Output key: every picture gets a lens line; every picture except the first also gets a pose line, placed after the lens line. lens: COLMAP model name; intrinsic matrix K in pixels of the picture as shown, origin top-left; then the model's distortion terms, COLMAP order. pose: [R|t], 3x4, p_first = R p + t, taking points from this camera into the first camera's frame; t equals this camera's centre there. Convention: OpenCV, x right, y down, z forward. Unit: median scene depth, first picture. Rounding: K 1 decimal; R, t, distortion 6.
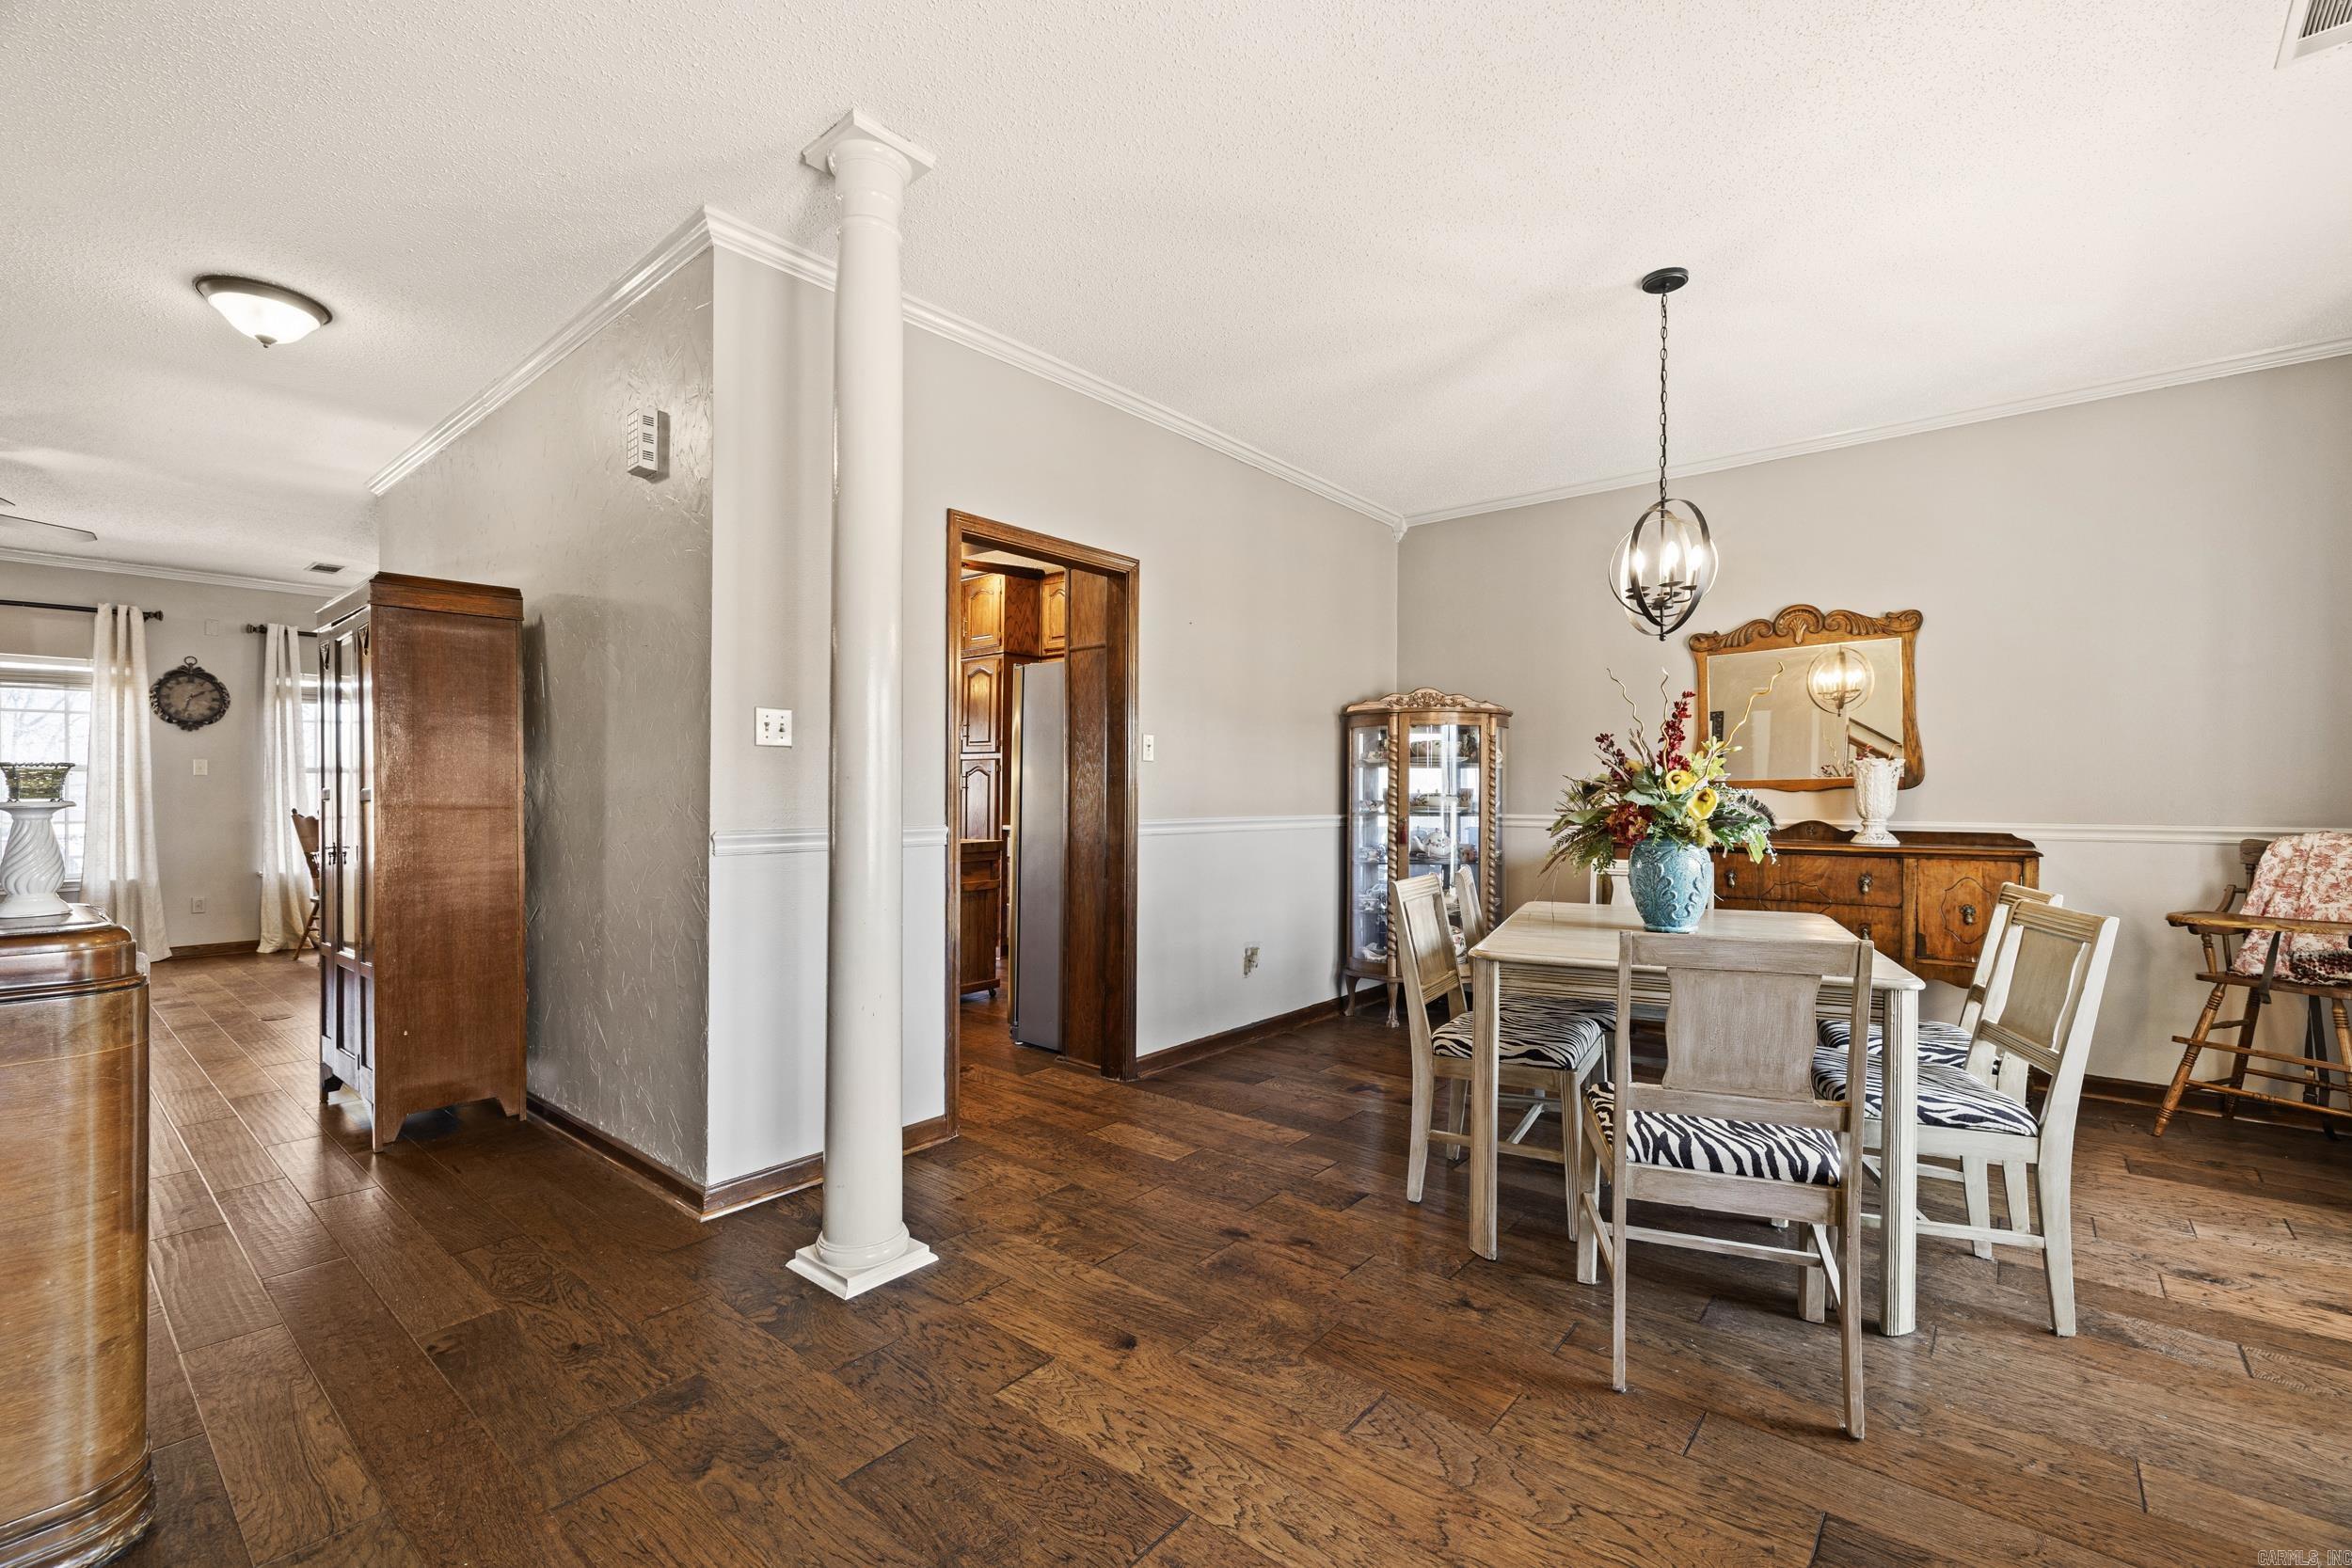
lens RADIAL K [[991.0, 0, 1165.7], [0, 991.0, 796.6], [0, 0, 1]] dist [-0.001647, -0.000507]
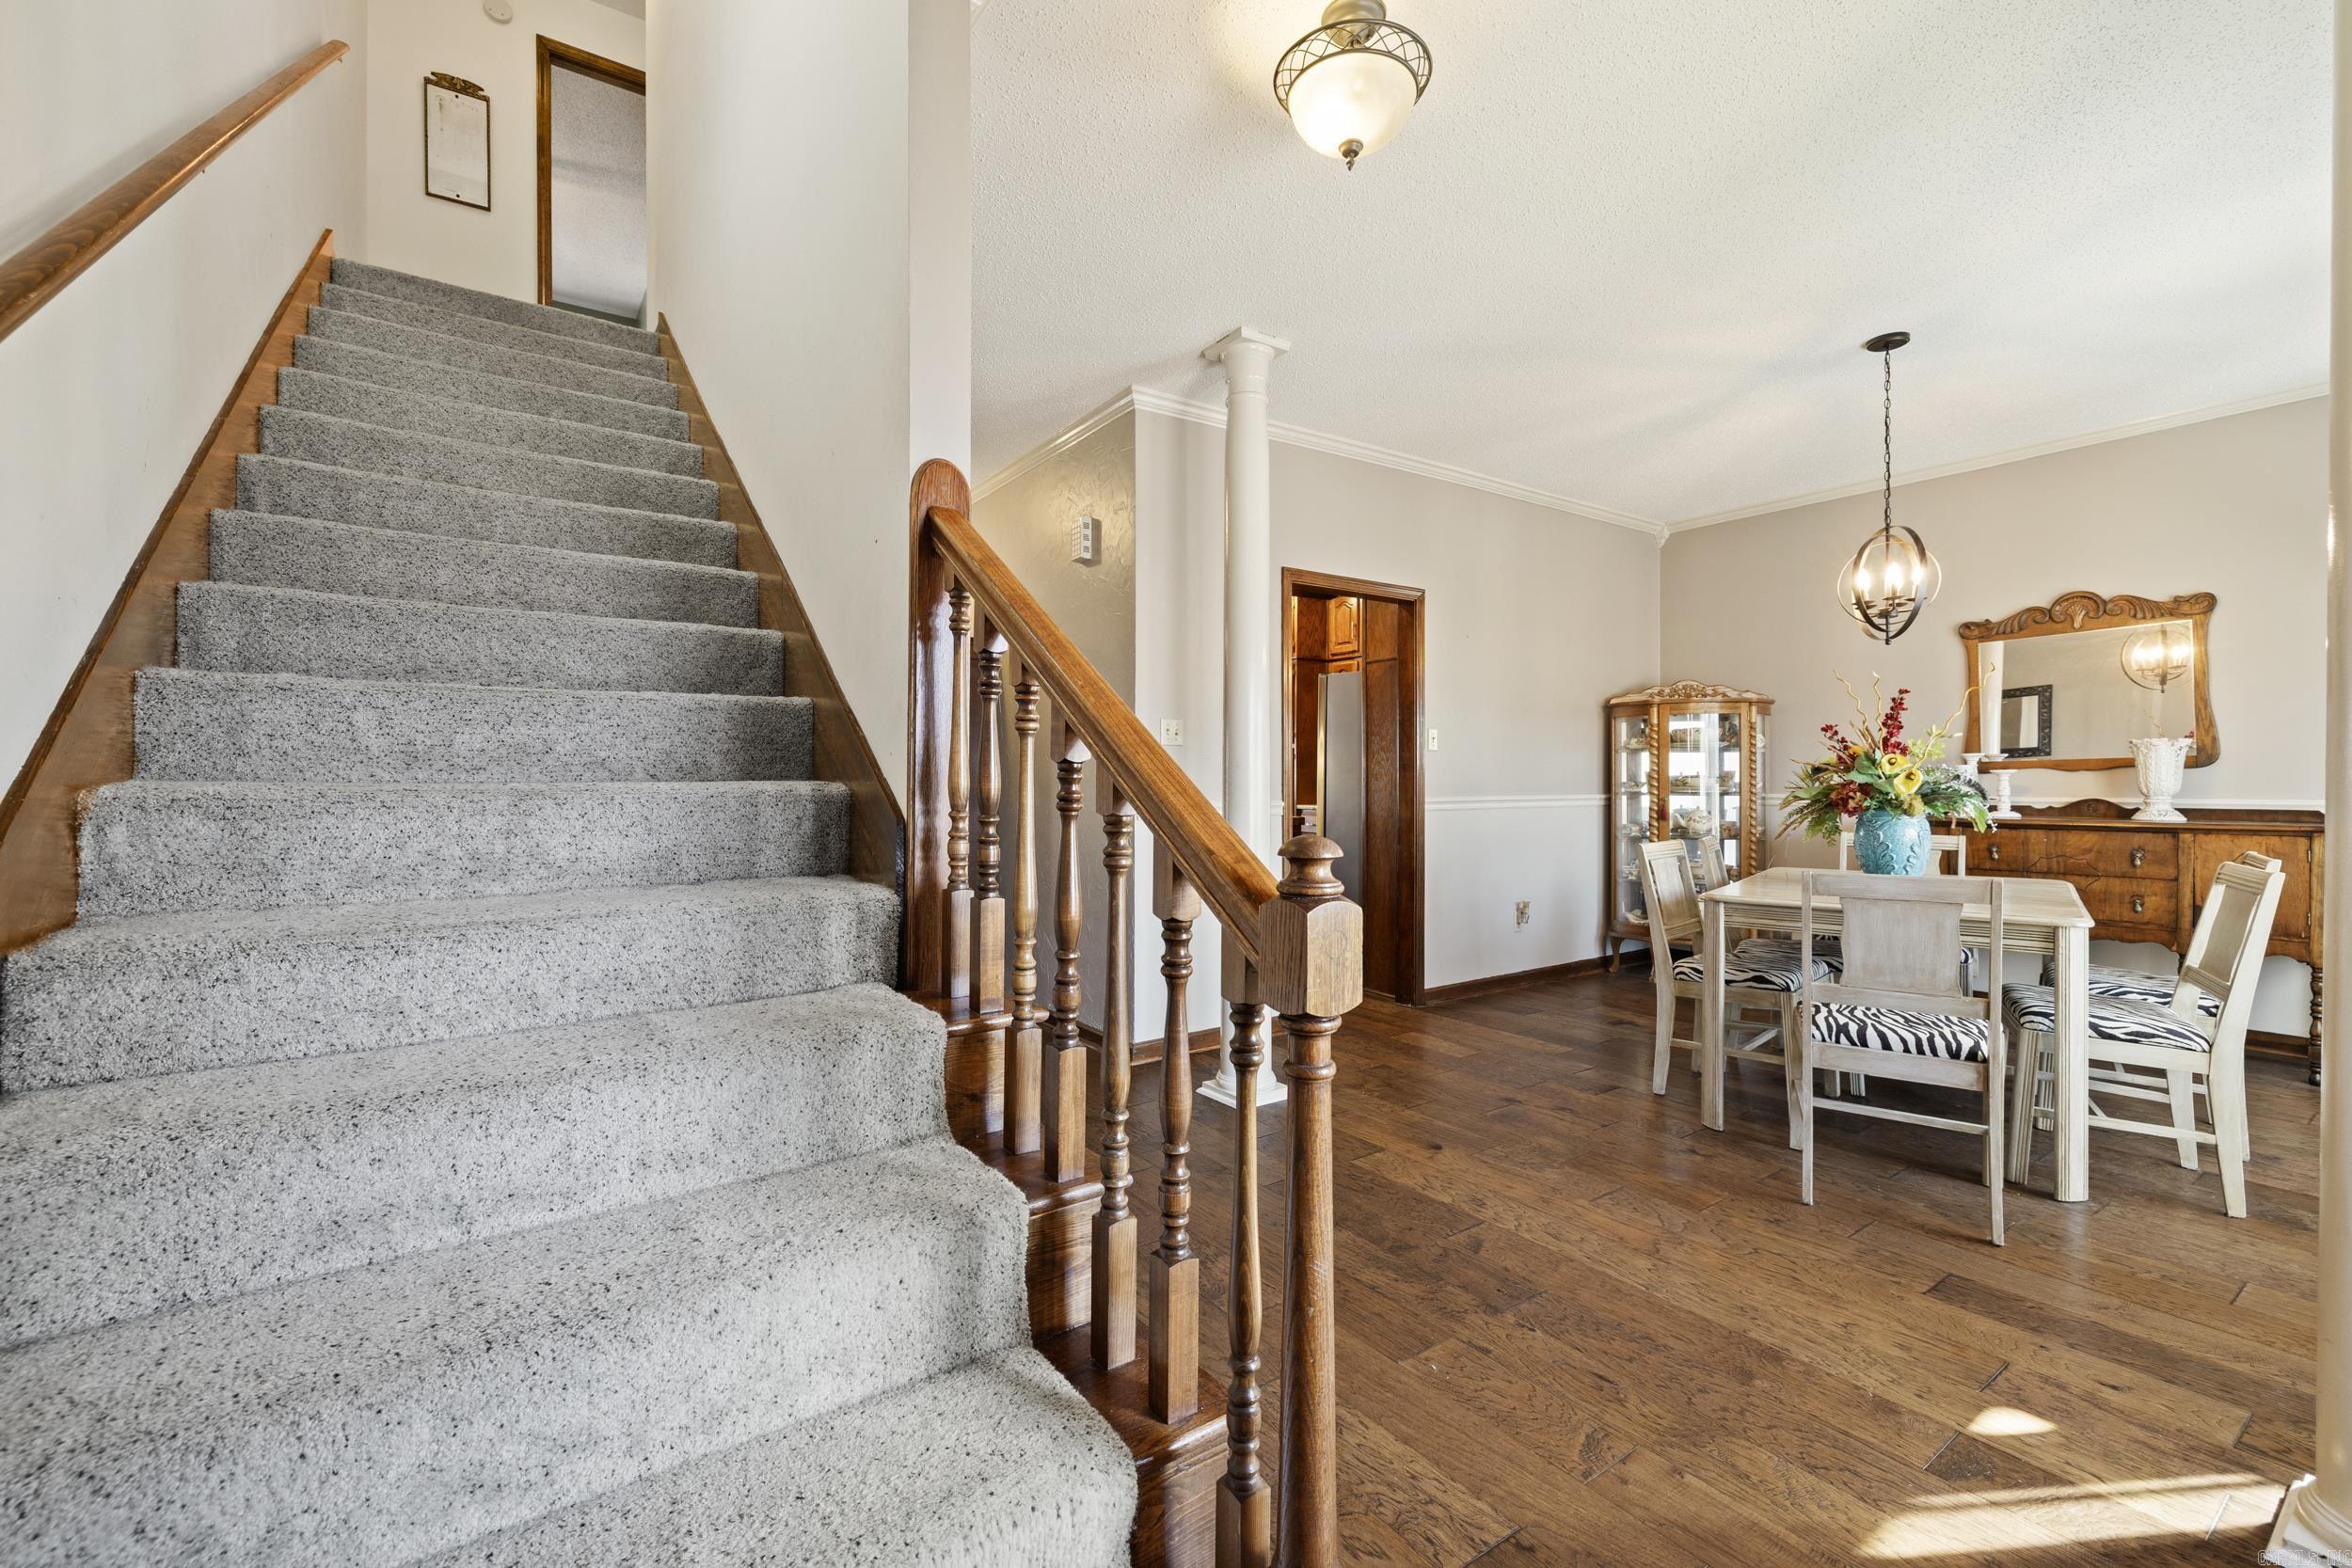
lens RADIAL K [[975.8, 0, 1163.7], [0, 975.8, 779.6], [0, 0, 1]] dist [-0.001596, -0.000602]
pose [[0.965557, -0.005852, -0.260125, -0.031343], [0.005100, 0.999981, -0.003563, 0.003899], [0.260141, 0.002114, 0.965568, -0.329168]]
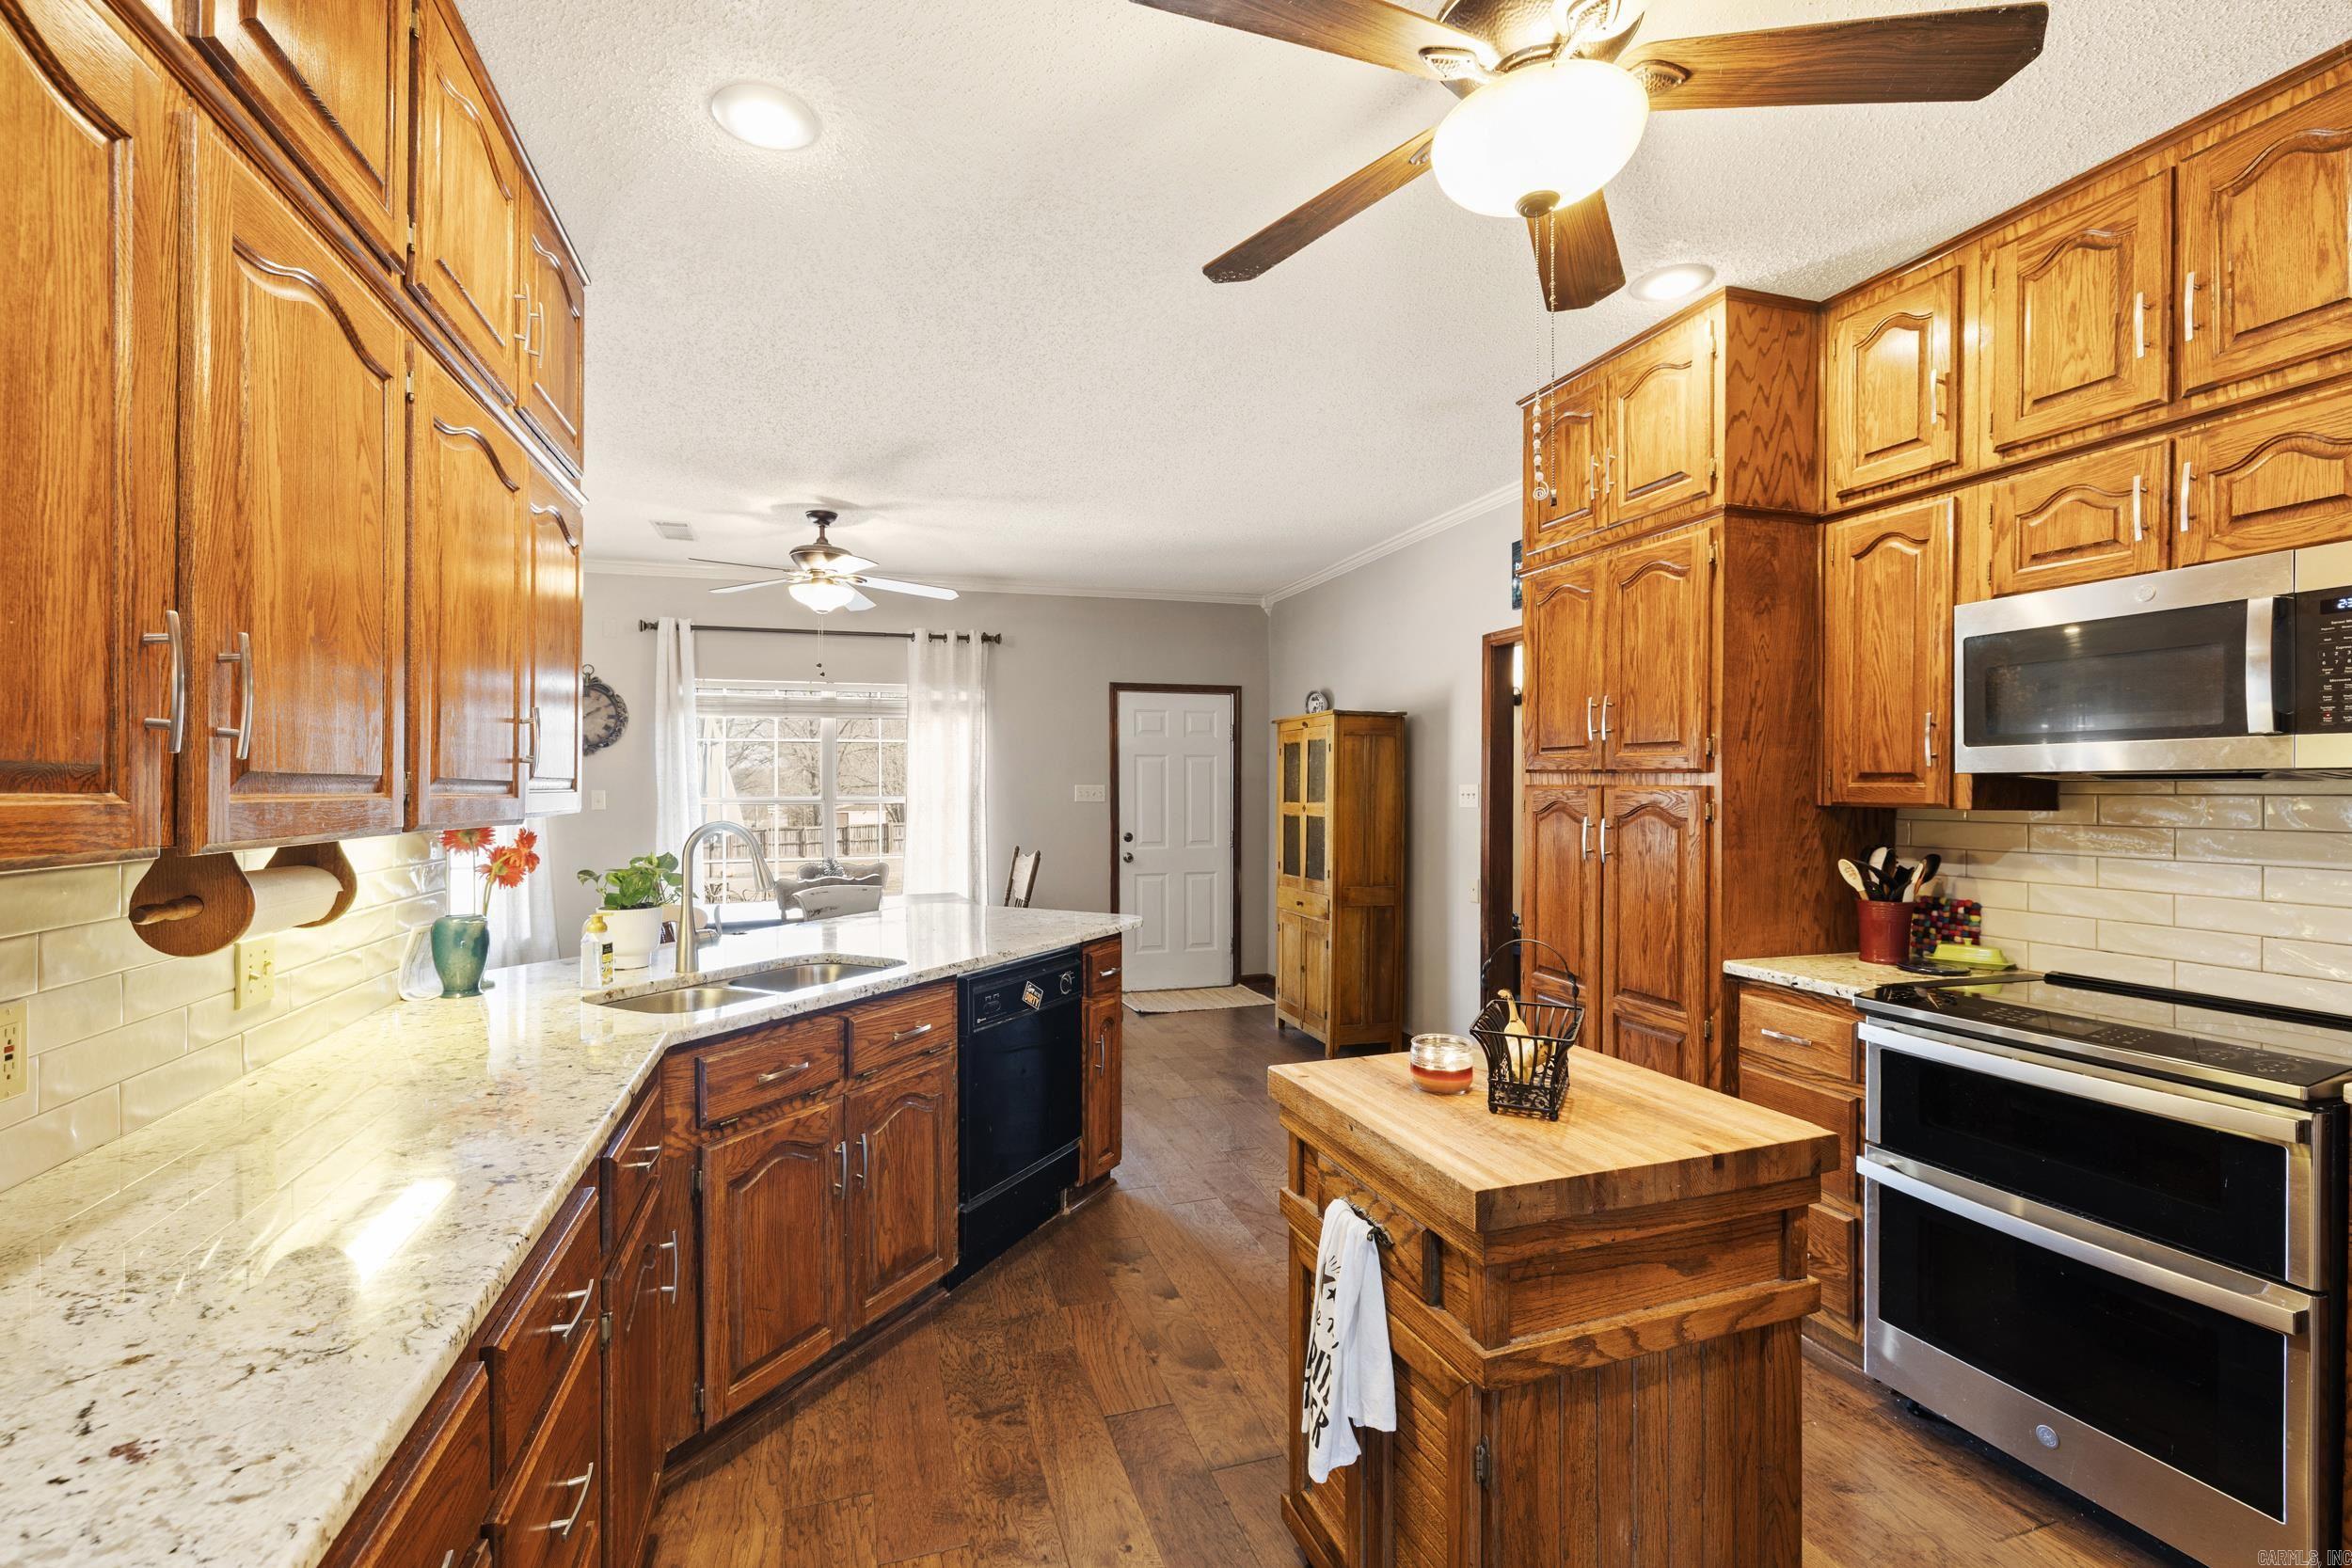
lens RADIAL K [[1016.9, 0, 1171.1], [0, 1016.9, 762.0], [0, 0, 1]] dist [-0.001408, -0.000223]
pose [[0.846393, -0.016559, -0.532302, -0.280489], [0.003314, 0.999661, -0.025828, -0.079534], [0.532549, 0.020096, 0.846161, 1.143348]]
